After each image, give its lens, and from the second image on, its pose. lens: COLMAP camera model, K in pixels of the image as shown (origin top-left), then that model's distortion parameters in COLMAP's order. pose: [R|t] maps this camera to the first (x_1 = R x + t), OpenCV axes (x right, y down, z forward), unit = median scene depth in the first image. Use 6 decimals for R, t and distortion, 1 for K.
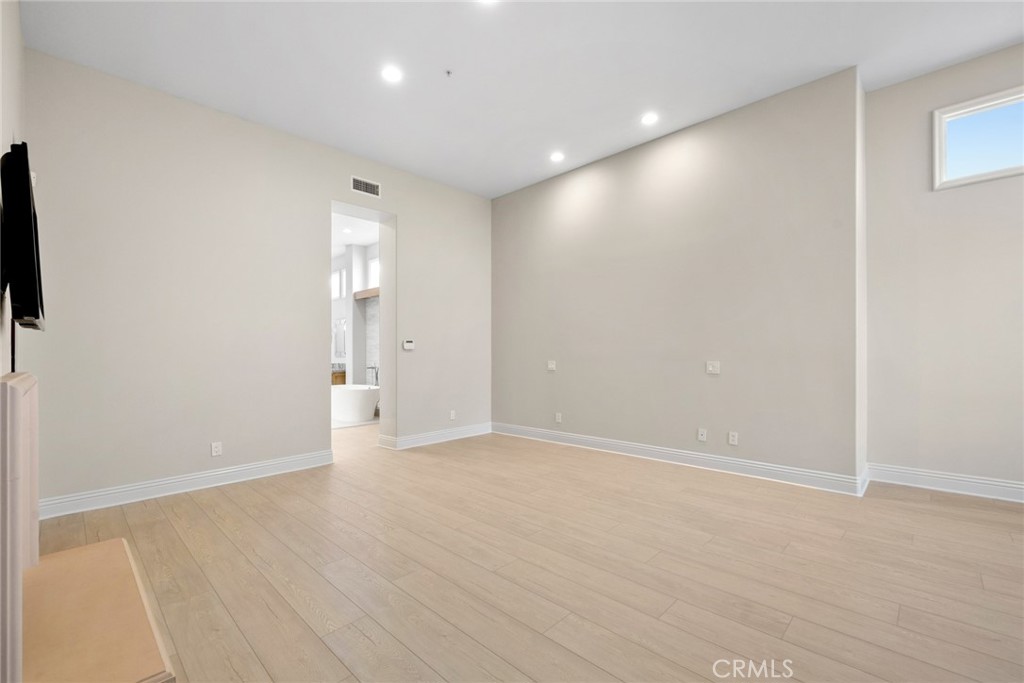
lens RADIAL K [[435.5, 0, 510.7], [0, 435.5, 348.9], [0, 0, 1]] dist [-0.000739, 0.000188]
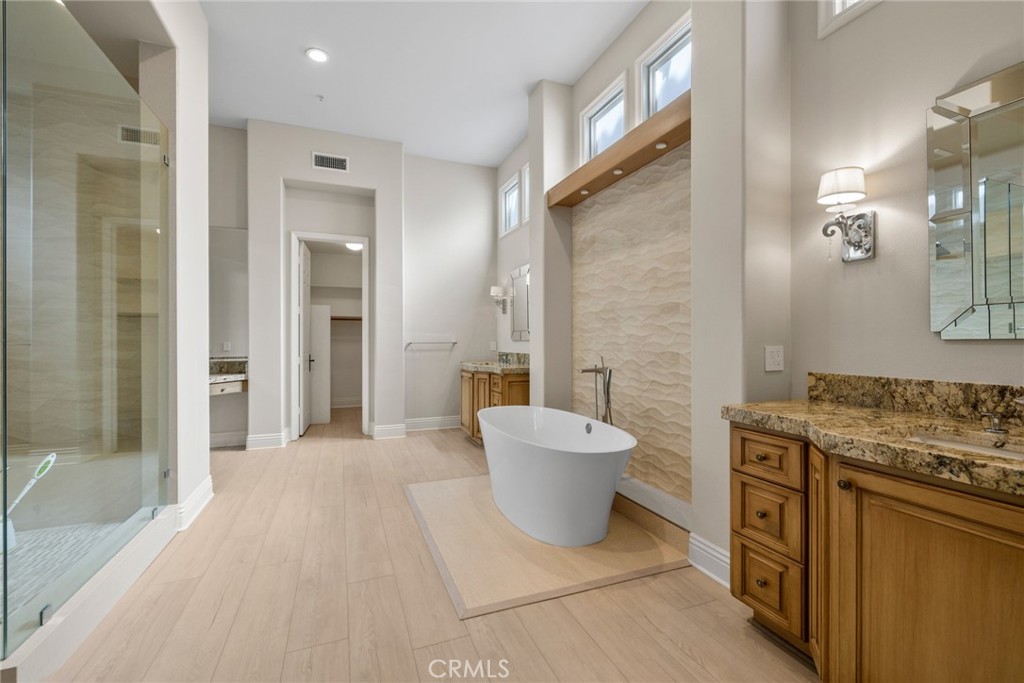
lens RADIAL K [[435.5, 0, 510.7], [0, 435.5, 339.2], [0, 0, 1]] dist [-0.000739, 0.000188]
pose [[0.913035, 0.000034, -0.407881, -0.214357], [0.005123, 0.999920, 0.011550, 0.012115], [0.407849, -0.012635, 0.912962, 0.584378]]
